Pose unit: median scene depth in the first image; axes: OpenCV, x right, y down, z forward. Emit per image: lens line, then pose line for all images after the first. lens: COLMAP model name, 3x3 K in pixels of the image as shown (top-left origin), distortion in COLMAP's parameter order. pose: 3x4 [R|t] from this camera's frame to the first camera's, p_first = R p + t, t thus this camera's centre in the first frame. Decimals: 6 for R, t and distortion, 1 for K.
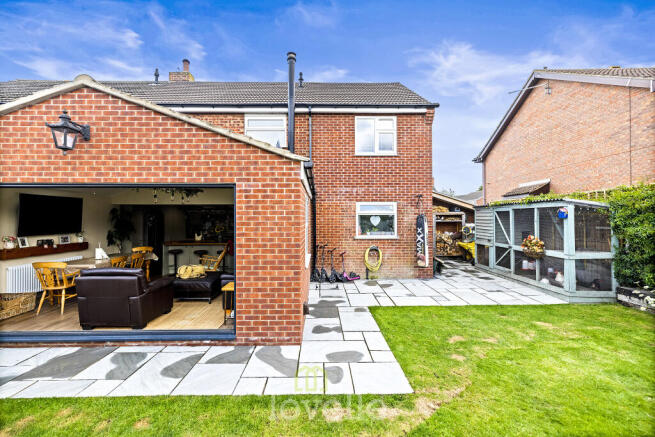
lens RADIAL K [[282.4, 0, 322.7], [0, 282.4, 216.4], [0, 0, 1]] dist [0.004588, -0.000537]
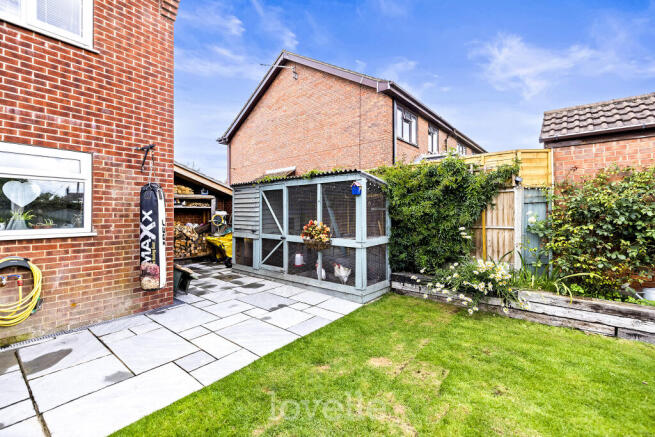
lens RADIAL K [[282.4, 0, 323.8], [0, 282.4, 211.8], [0, 0, 1]] dist [0.004588, -0.000537]
pose [[0.628176, 0.008739, 0.778022, 0.190852], [-0.006191, 0.999961, -0.006234, 0.054618], [-0.778047, -0.000900, 0.628206, 0.563243]]
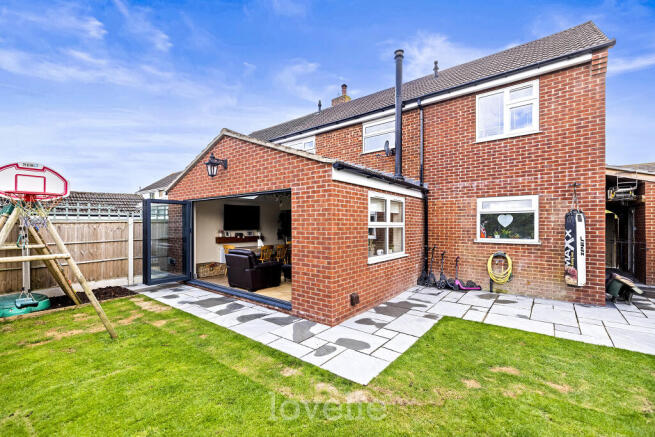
lens RADIAL K [[282.4, 0, 317.6], [0, 282.4, 227.3], [0, 0, 1]] dist [0.004588, -0.000537]
pose [[0.764145, 0.008658, -0.644986, 0.396841], [0.003537, 0.999839, 0.017612, 0.024704], [0.645035, -0.015739, 0.763991, 0.069117]]
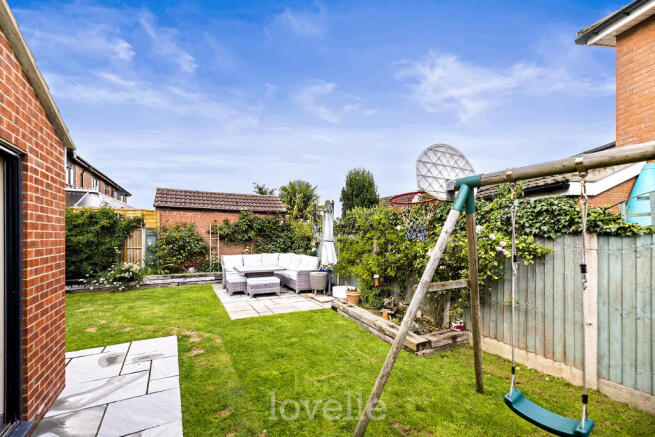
lens RADIAL K [[282.4, 0, 324.6], [0, 282.4, 237.8], [0, 0, 1]] dist [0.004588, -0.000537]
pose [[-0.466970, 0.003430, 0.884267, -0.695148], [-0.002044, 0.999986, -0.004959, 0.042061], [-0.884271, -0.004123, -0.466956, 0.484240]]
